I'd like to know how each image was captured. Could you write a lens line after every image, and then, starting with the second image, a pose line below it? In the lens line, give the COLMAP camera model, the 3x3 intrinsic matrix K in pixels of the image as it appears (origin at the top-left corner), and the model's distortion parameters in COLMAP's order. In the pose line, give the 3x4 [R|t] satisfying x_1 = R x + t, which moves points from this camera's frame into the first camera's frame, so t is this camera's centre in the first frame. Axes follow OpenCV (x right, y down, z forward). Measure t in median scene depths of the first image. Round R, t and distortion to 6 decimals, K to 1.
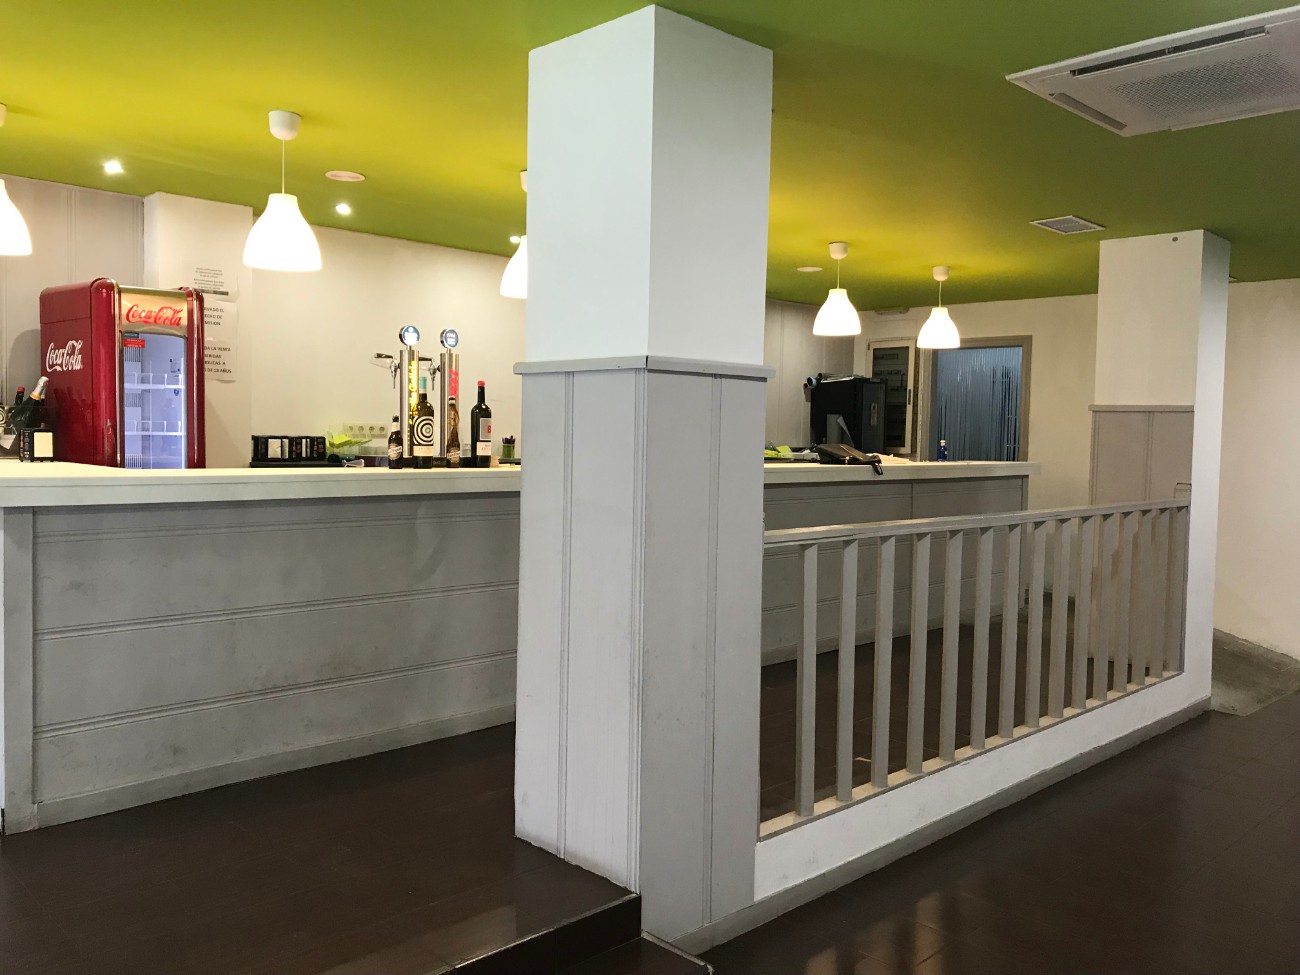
lens RADIAL K [[1074.2, 0, 648.4], [0, 1074.2, 490.1], [0, 0, 1]] dist [-0.000730, 0.009970]
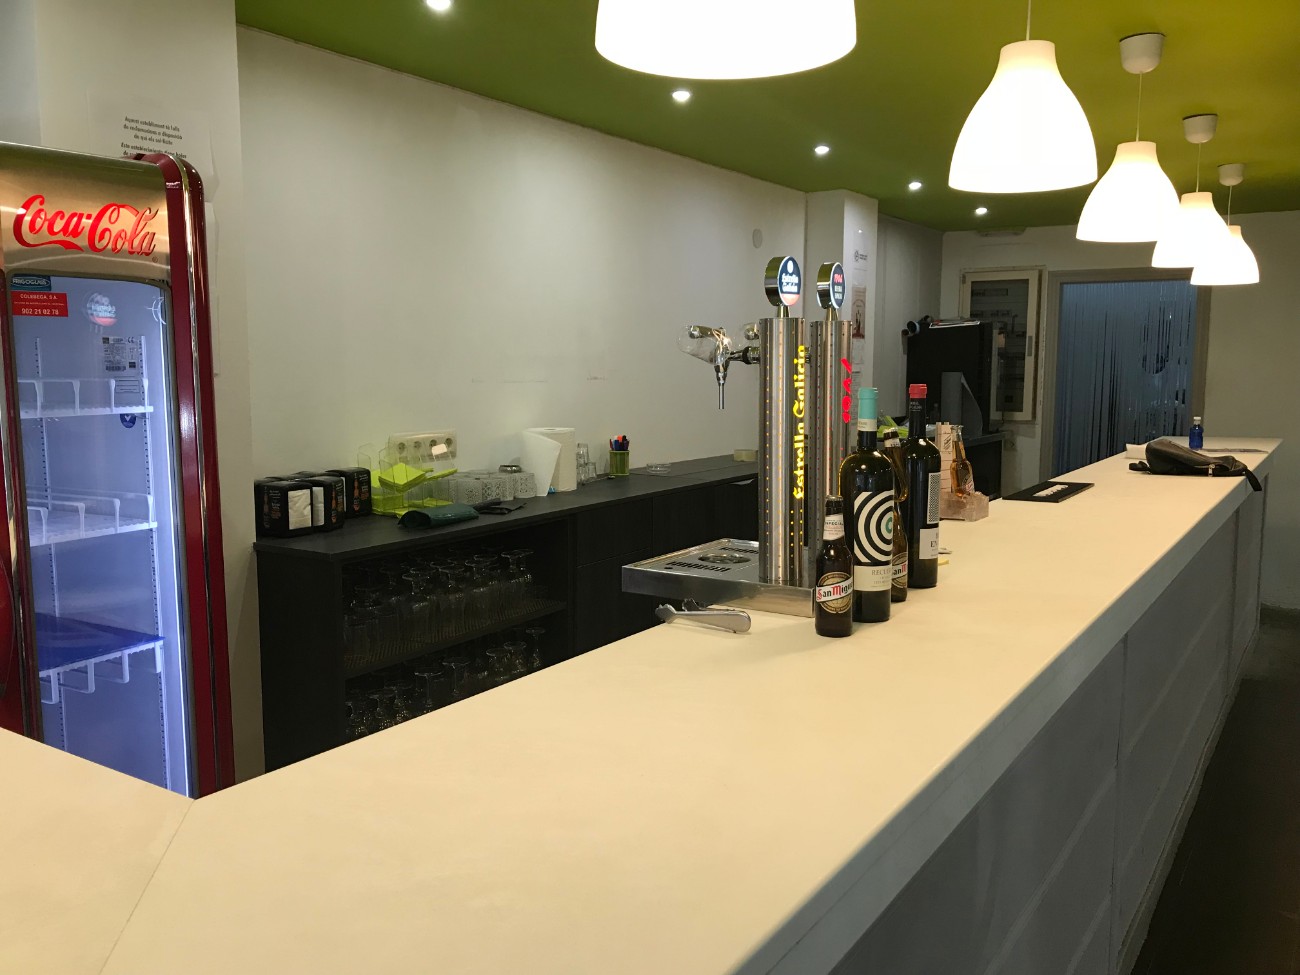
lens RADIAL K [[1074.2, 0, 650.9], [0, 1074.2, 488.4], [0, 0, 1]] dist [-0.000730, 0.009970]
pose [[0.978929, -0.042499, 0.199731, -0.273766], [0.028738, 0.997041, 0.071298, -0.073884], [-0.202170, -0.064055, 0.977253, 0.467777]]
